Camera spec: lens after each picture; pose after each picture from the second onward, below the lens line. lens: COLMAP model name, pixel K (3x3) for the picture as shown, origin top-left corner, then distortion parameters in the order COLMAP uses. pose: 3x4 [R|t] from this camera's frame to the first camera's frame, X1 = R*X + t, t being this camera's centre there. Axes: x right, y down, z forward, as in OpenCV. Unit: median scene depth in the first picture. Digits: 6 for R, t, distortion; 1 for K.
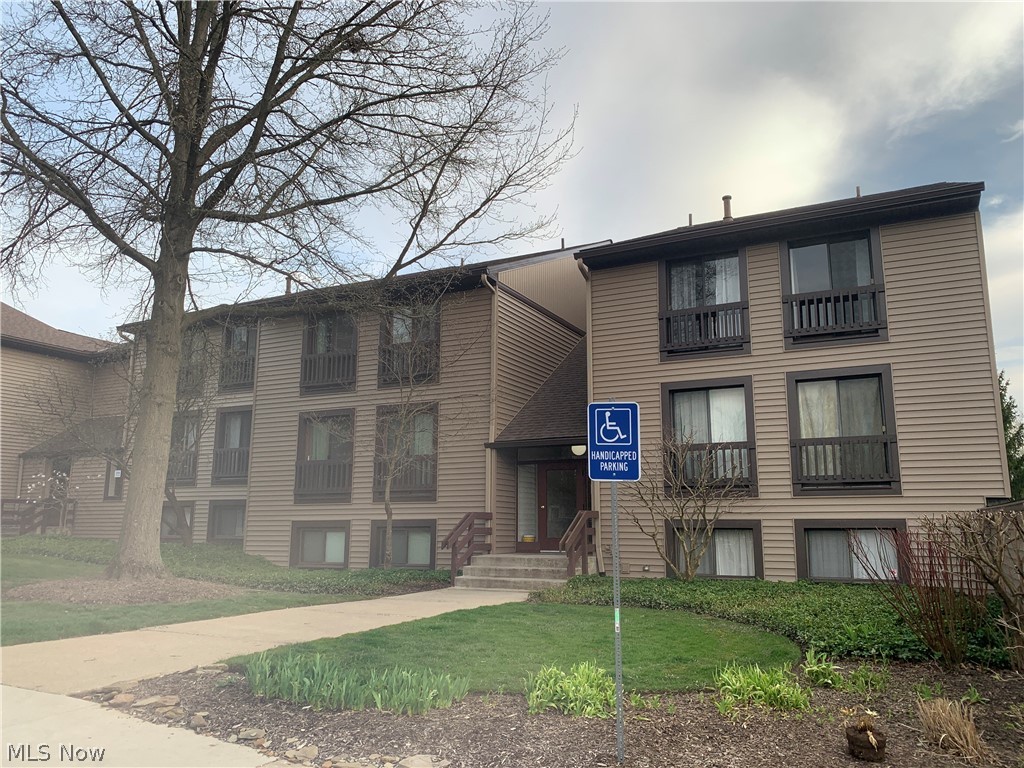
lens RADIAL K [[778.3, 0, 519.0], [0, 778.3, 386.4], [0, 0, 1]] dist [0.015958, -0.014211]
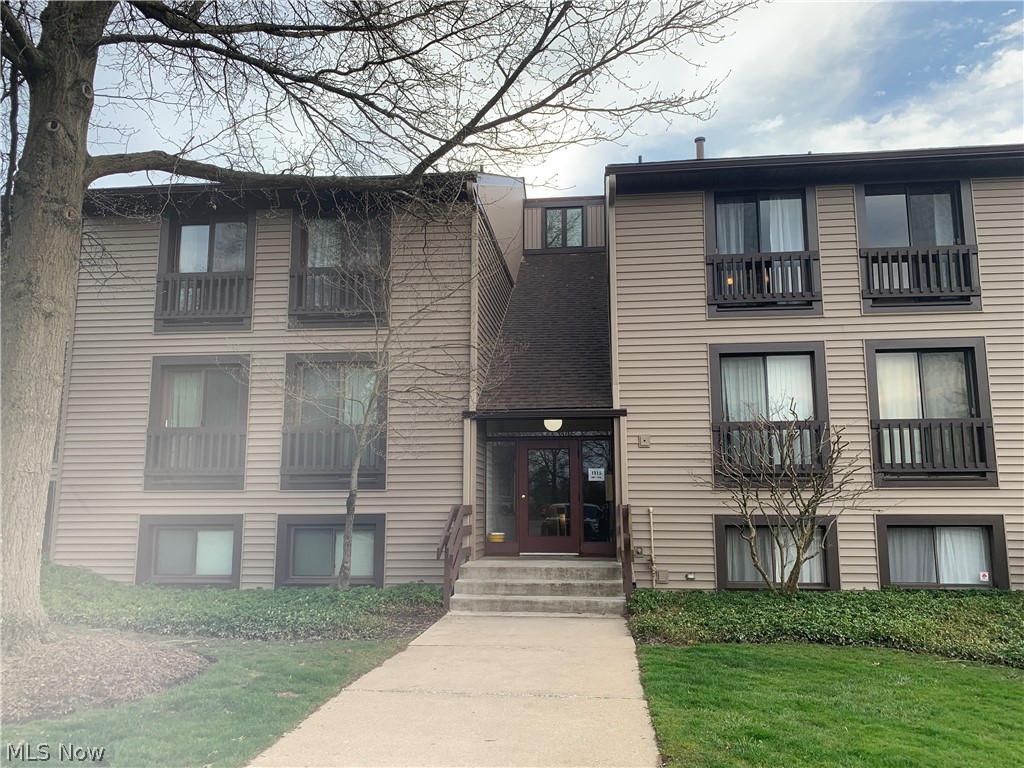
lens RADIAL K [[778.3, 0, 507.3], [0, 778.3, 387.0], [0, 0, 1]] dist [0.015958, -0.014211]
pose [[0.938879, 0.047411, 0.340968, -0.281412], [-0.058292, 0.998063, 0.021733, 0.034557], [-0.339277, -0.040281, 0.939824, 0.319606]]
